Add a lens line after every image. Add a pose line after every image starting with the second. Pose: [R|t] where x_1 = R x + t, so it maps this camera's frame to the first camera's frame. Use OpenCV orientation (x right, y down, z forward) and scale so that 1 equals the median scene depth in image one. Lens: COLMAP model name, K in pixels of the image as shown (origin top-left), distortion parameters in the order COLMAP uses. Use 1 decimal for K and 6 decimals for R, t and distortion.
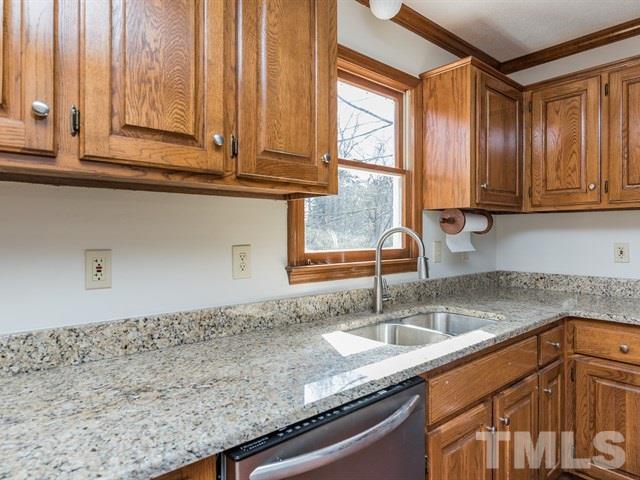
lens RADIAL K [[379.4, 0, 320.3], [0, 379.4, 235.8], [0, 0, 1]] dist [-0.007436, 0.007754]
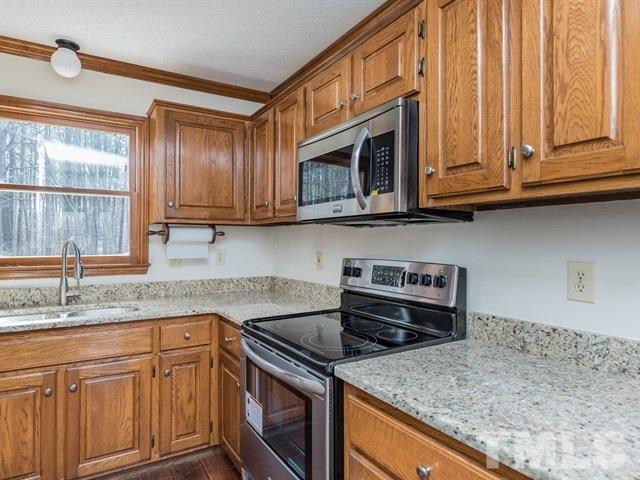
lens RADIAL K [[379.4, 0, 314.1], [0, 379.4, 240.8], [0, 0, 1]] dist [-0.007436, 0.007754]
pose [[0.988507, 0.000301, -0.151175, 1.275707], [-0.001227, 0.999981, -0.006030, -0.009948], [0.151170, 0.006146, 0.988489, -0.152963]]
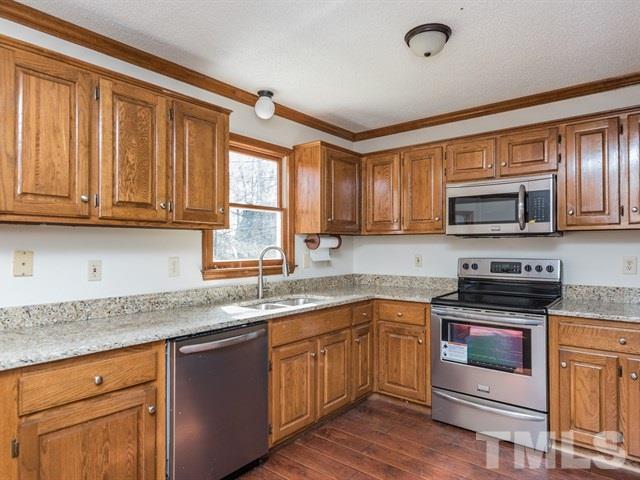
lens RADIAL K [[379.4, 0, 314.8], [0, 379.4, 242.1], [0, 0, 1]] dist [-0.007436, 0.007754]
pose [[0.985755, -0.000143, 0.168189, 0.117175], [0.002845, 0.999871, -0.015822, -0.013419], [-0.168165, 0.016075, 0.985628, -0.701229]]
